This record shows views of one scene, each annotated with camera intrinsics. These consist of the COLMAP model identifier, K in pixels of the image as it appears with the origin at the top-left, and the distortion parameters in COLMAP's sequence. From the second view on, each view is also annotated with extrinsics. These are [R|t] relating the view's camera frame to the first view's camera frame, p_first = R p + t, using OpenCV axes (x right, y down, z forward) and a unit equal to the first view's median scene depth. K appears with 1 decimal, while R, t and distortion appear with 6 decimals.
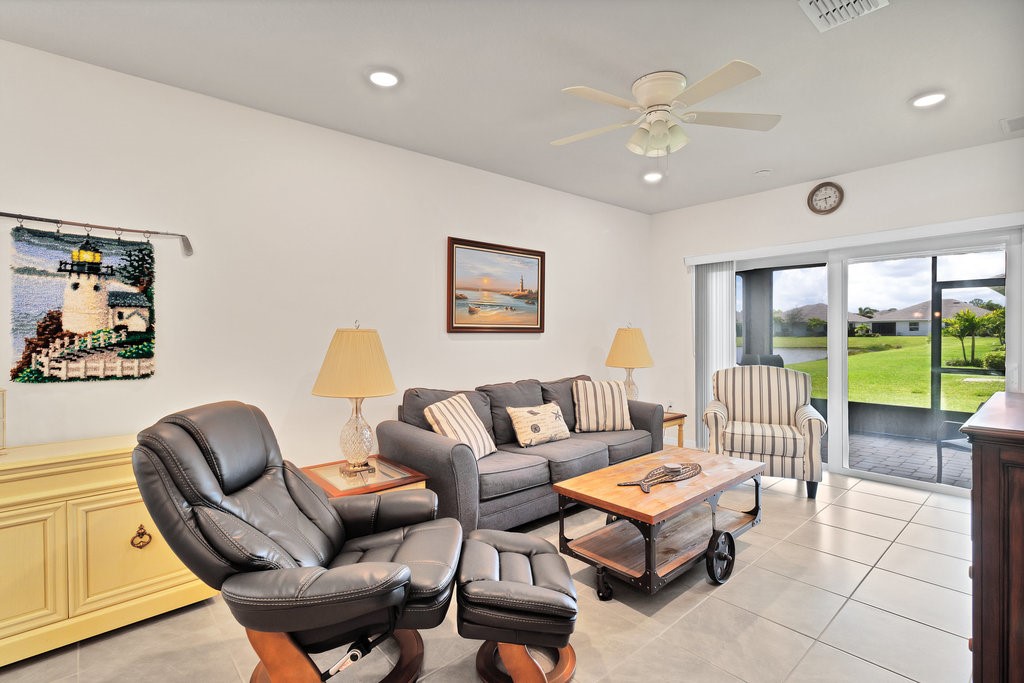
lens RADIAL K [[491.1, 0, 520.9], [0, 491.1, 339.6], [0, 0, 1]] dist [0.004311, 0.000293]
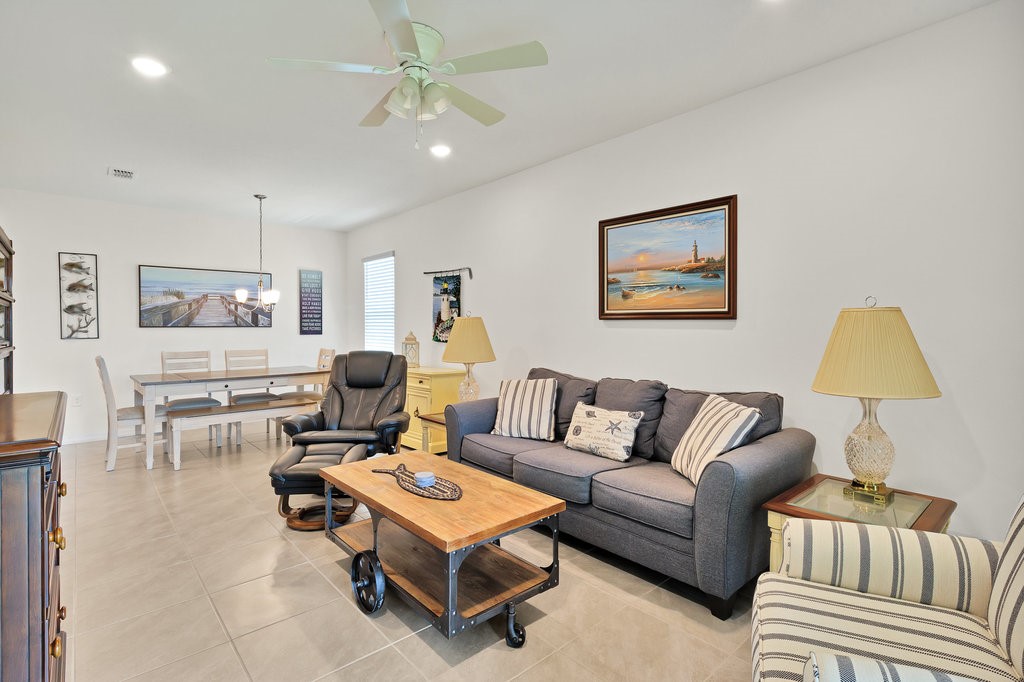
lens RADIAL K [[495.0, 0, 505.9], [0, 495.0, 326.6], [0, 0, 1]] dist [0.000462, 0.000025]
pose [[-0.024965, 0.007044, -0.999664, 0.810000], [-0.016975, 0.999828, 0.007470, -0.004534], [0.999544, 0.017156, -0.024841, 0.812967]]
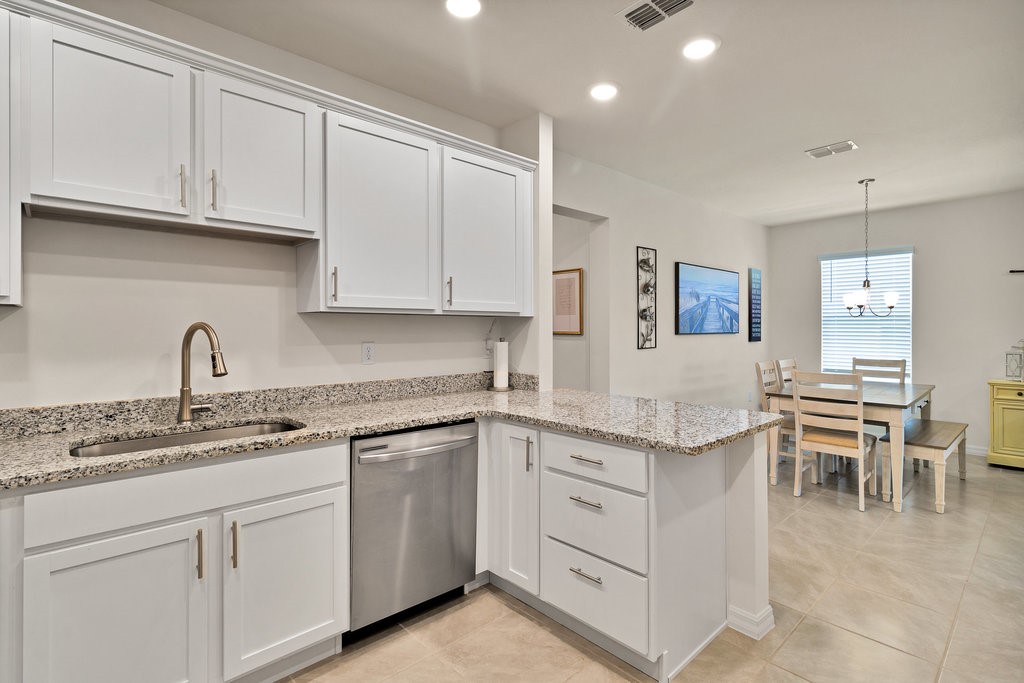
lens RADIAL K [[495.0, 0, 505.9], [0, 495.0, 327.1], [0, 0, 1]] dist [0.000462, 0.000025]
pose [[-0.003476, 0.002513, -0.999991, 0.633428], [-0.014886, 0.999886, 0.002564, 0.010699], [0.999883, 0.014895, -0.003438, -0.733380]]
